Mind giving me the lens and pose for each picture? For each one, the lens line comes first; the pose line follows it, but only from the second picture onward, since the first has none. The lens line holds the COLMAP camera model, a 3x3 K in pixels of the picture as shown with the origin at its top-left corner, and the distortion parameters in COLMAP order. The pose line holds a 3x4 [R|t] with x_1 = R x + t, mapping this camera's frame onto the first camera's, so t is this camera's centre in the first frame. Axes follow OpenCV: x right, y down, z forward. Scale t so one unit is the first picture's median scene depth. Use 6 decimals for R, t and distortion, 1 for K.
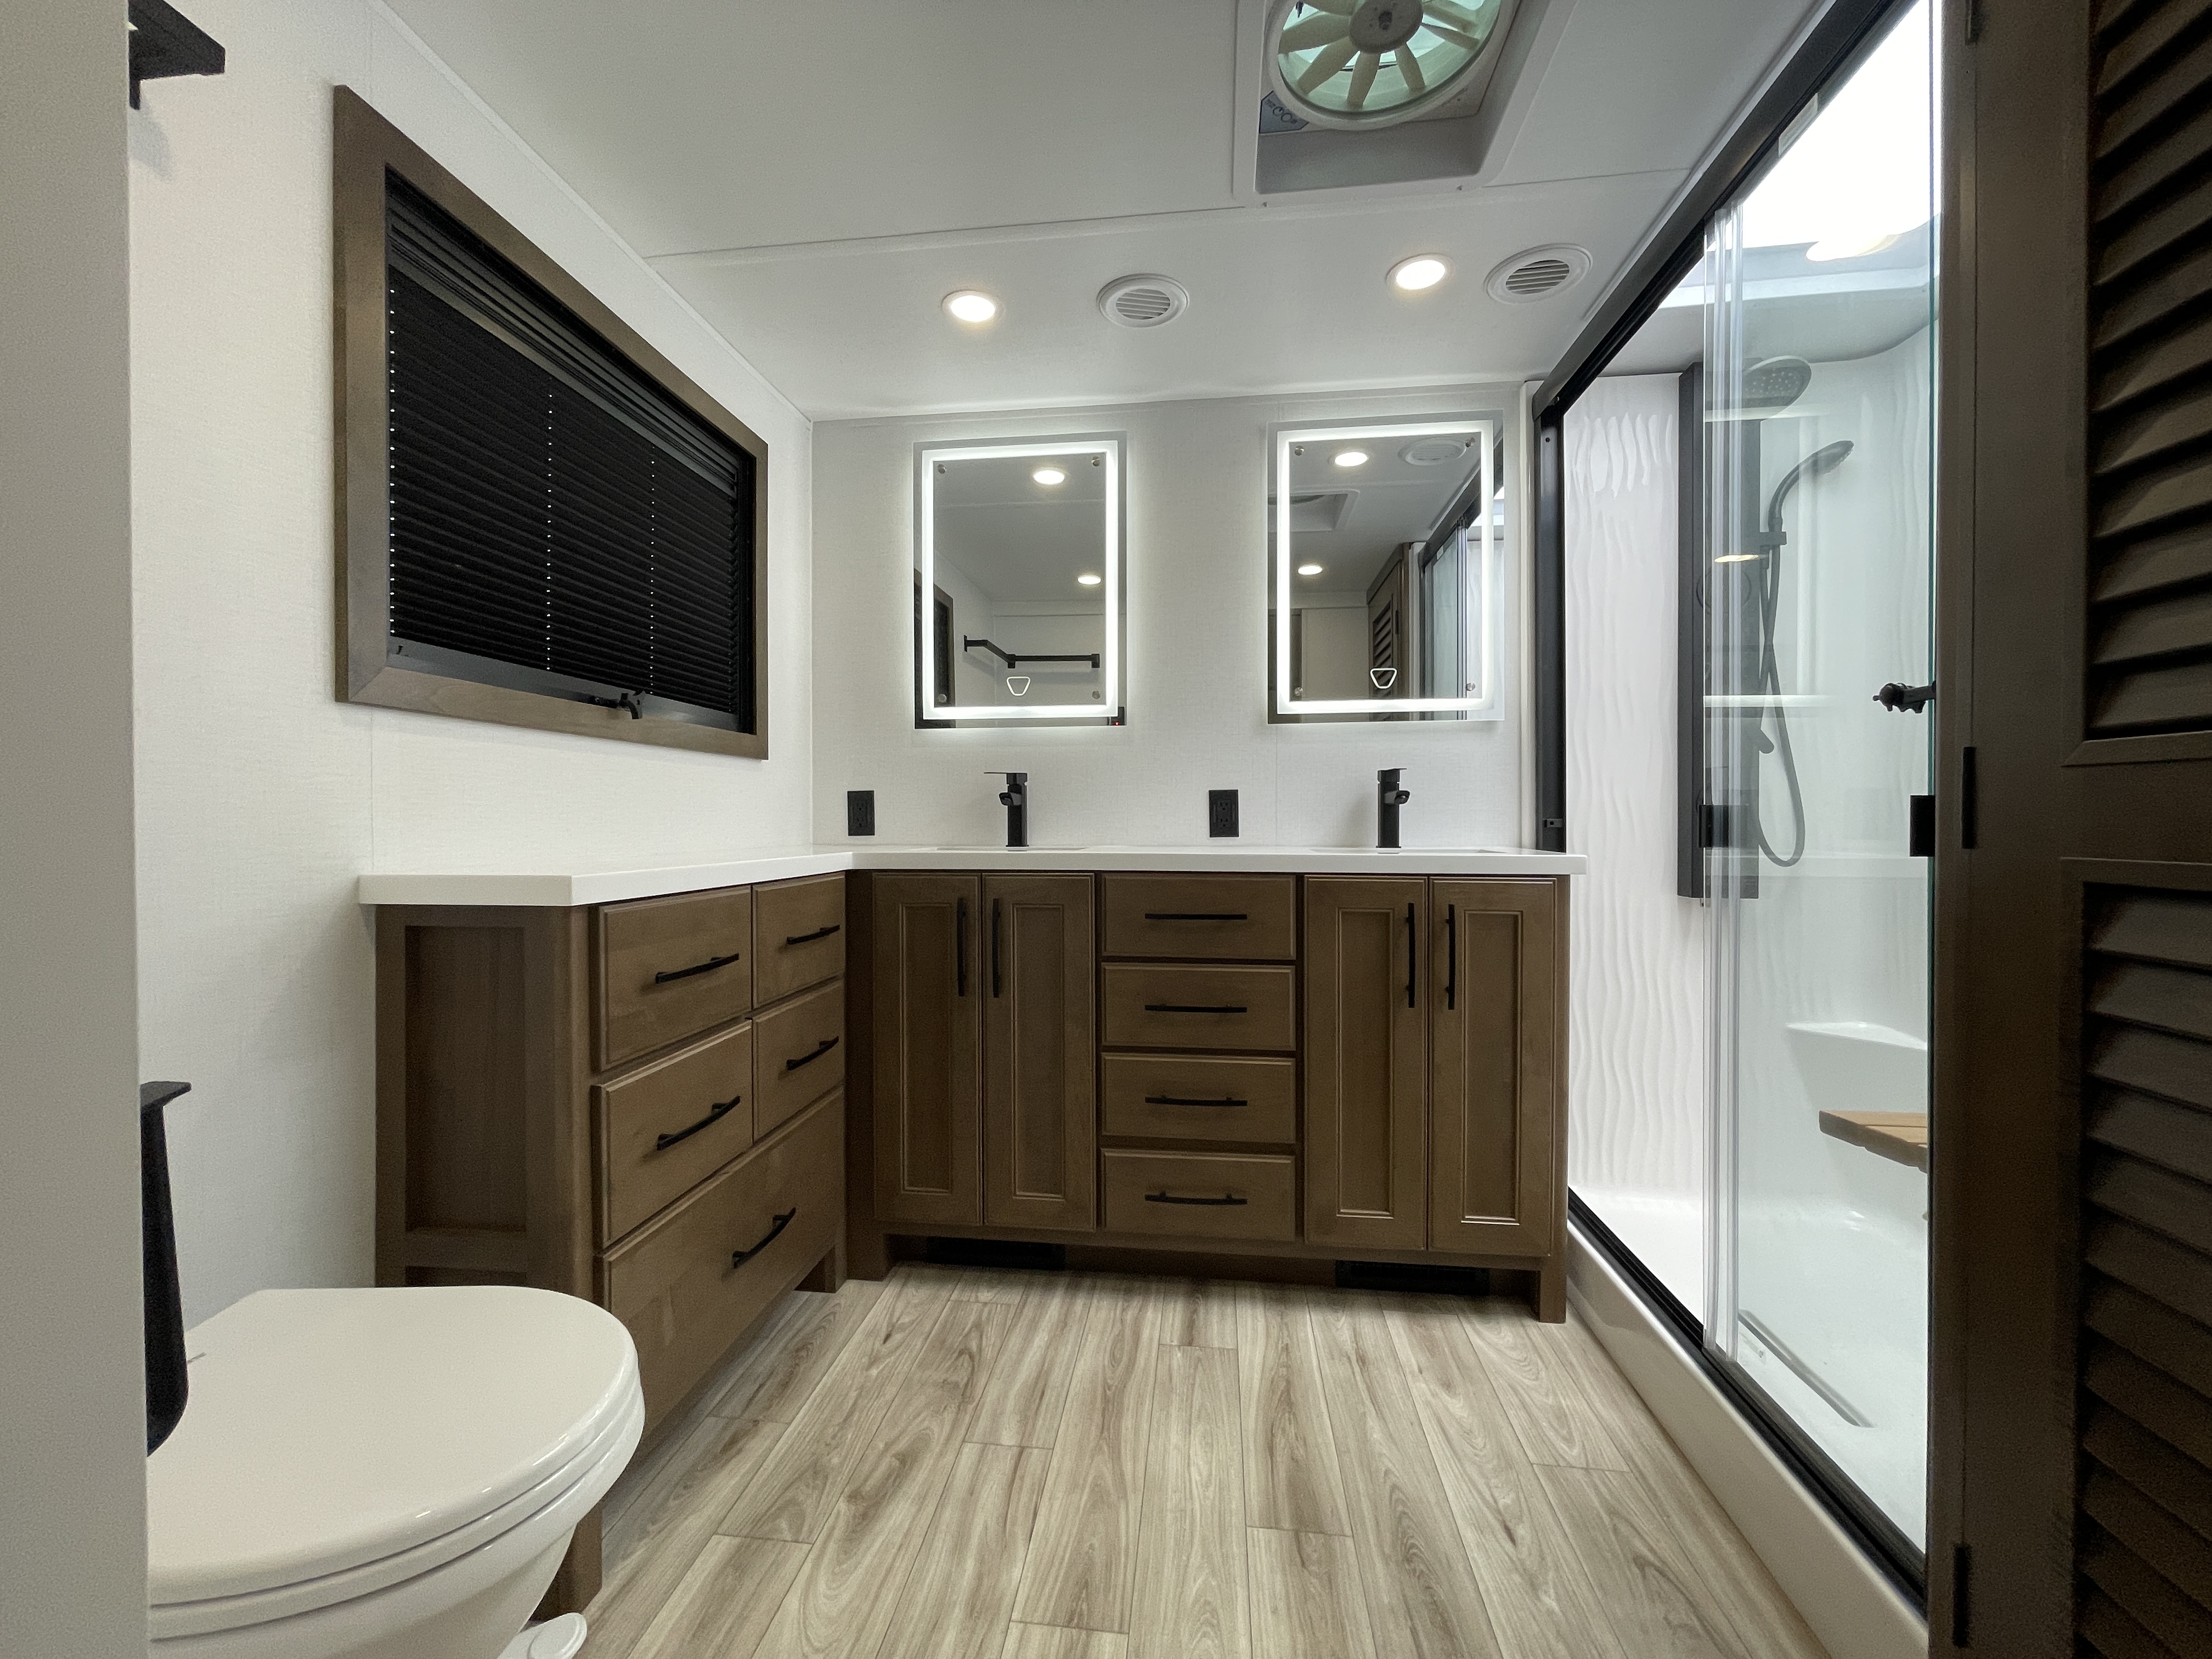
lens RADIAL K [[900.2, 0, 1084.0], [0, 900.2, 788.3], [0, 0, 1]] dist [-0.000692, -0.000492]
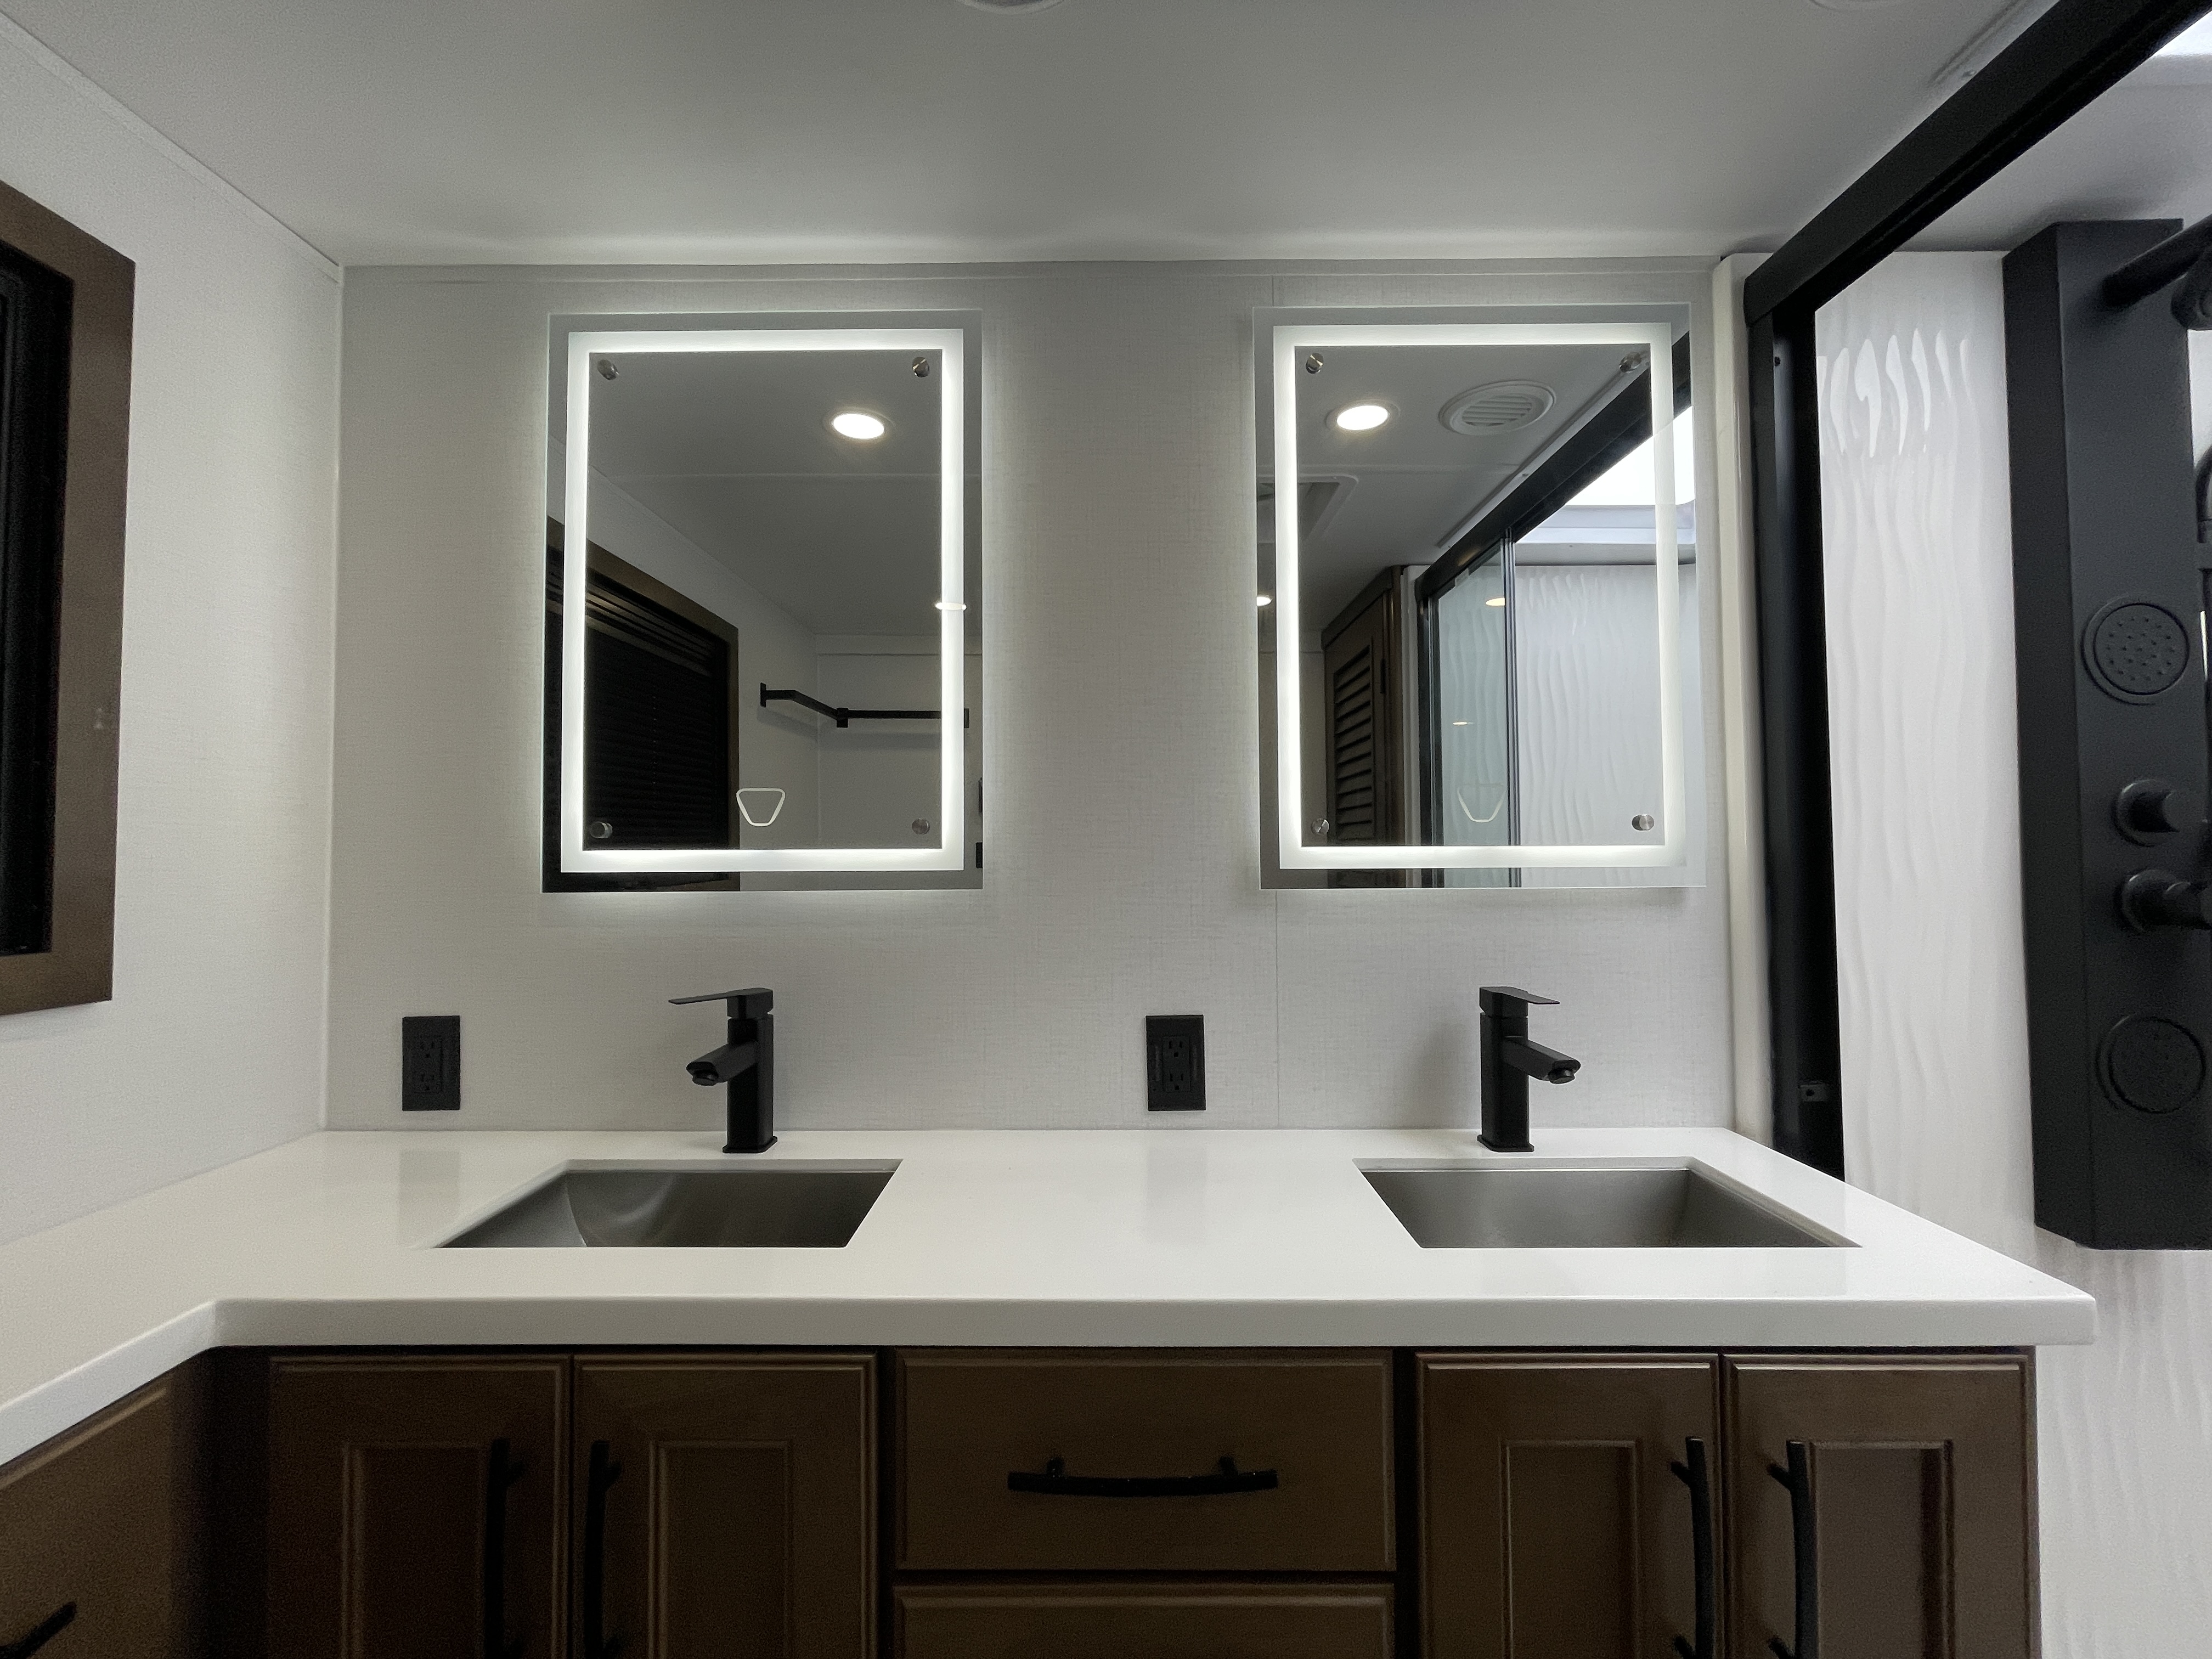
lens RADIAL K [[900.2, 0, 1110.1], [0, 900.2, 778.9], [0, 0, 1]] dist [-0.000692, -0.000492]
pose [[0.989255, 0.000886, 0.146196, 0.044722], [0.005796, 0.998958, -0.045273, -0.108758], [-0.146084, 0.045634, 0.988219, 0.495717]]
